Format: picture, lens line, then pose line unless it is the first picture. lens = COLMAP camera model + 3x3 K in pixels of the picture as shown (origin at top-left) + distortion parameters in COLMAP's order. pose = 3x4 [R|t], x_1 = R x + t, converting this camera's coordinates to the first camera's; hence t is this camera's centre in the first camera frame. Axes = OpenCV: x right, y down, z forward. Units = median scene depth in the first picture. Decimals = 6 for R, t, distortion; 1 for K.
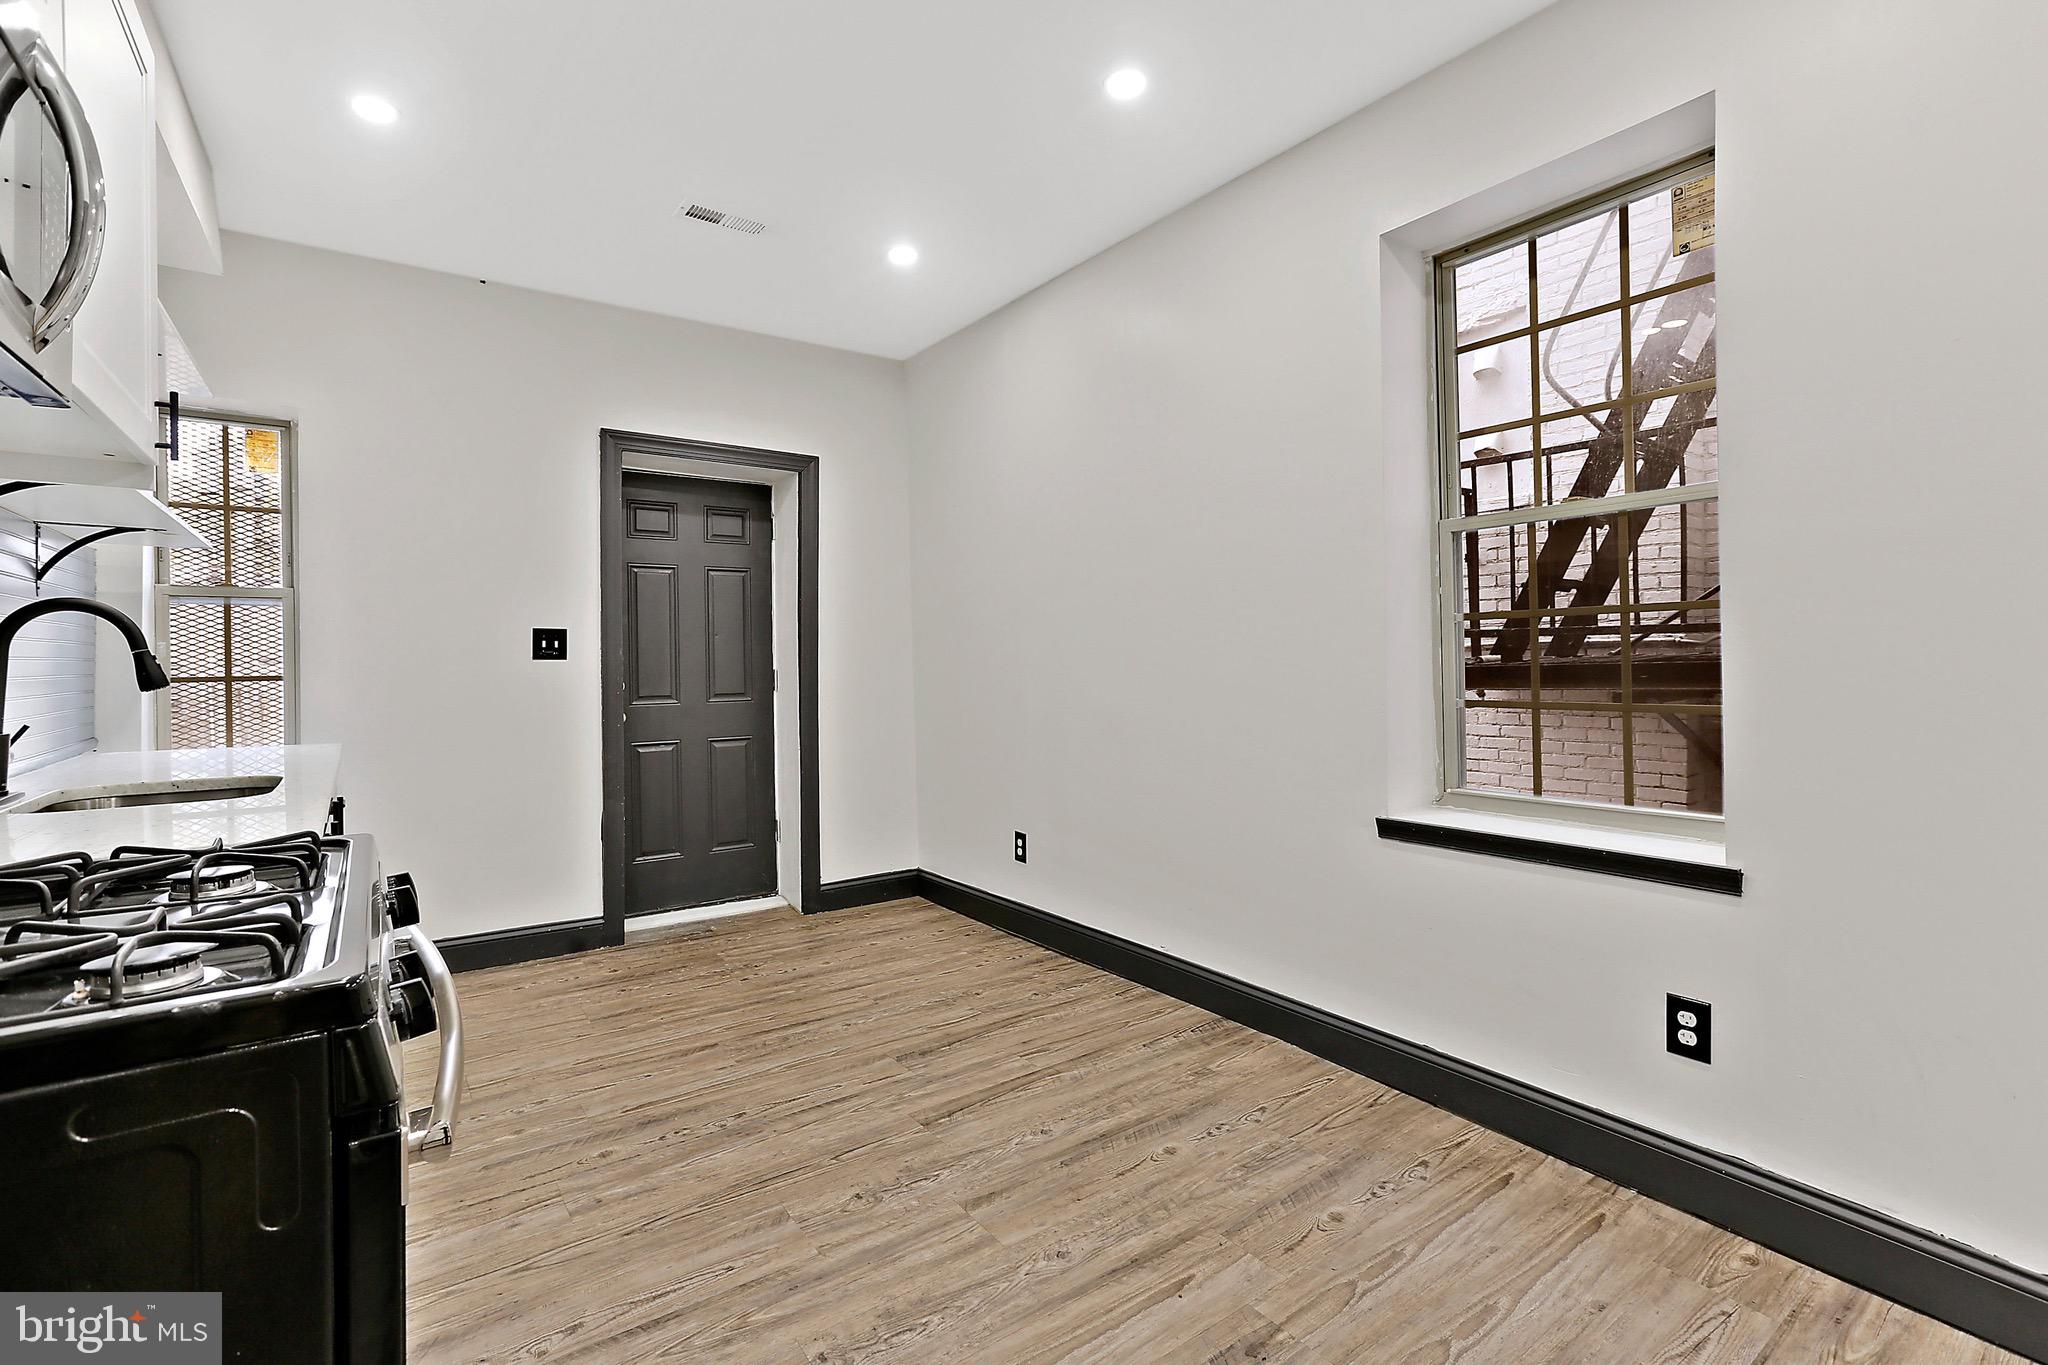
lens RADIAL K [[956.3, 0, 1018.9], [0, 956.3, 664.5], [0, 0, 1]] dist [-0.016077, 0.012440]
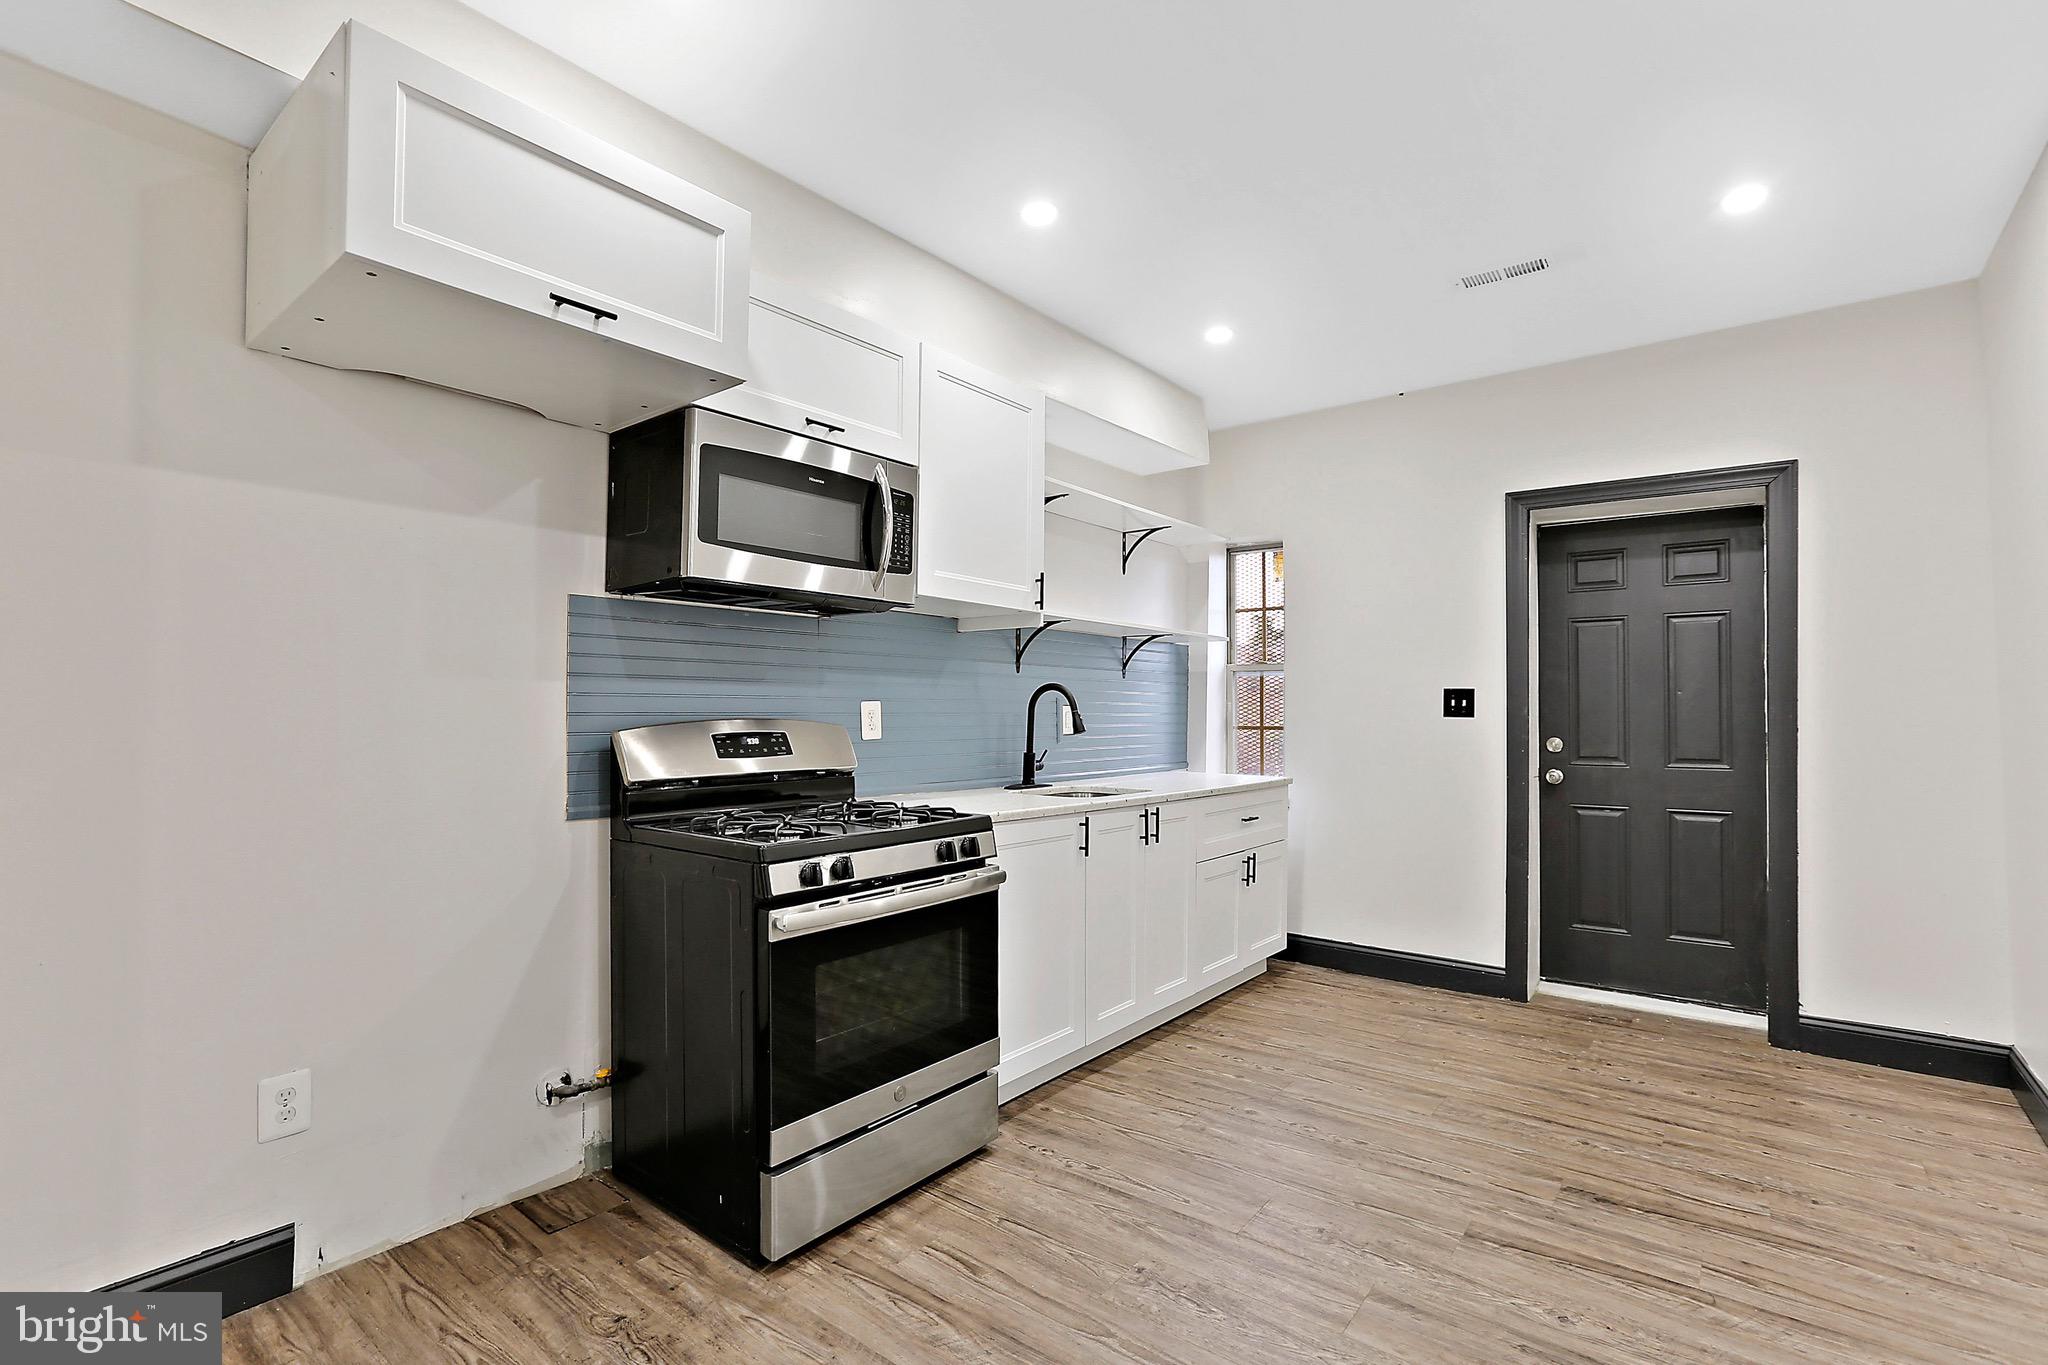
lens RADIAL K [[956.3, 0, 993.7], [0, 956.3, 706.5], [0, 0, 1]] dist [-0.016077, 0.012440]
pose [[0.265303, 0.004258, -0.964156, 0.445361], [-0.012643, 0.999920, 0.000937, -0.012771], [0.964082, 0.011941, 0.265335, 0.212443]]
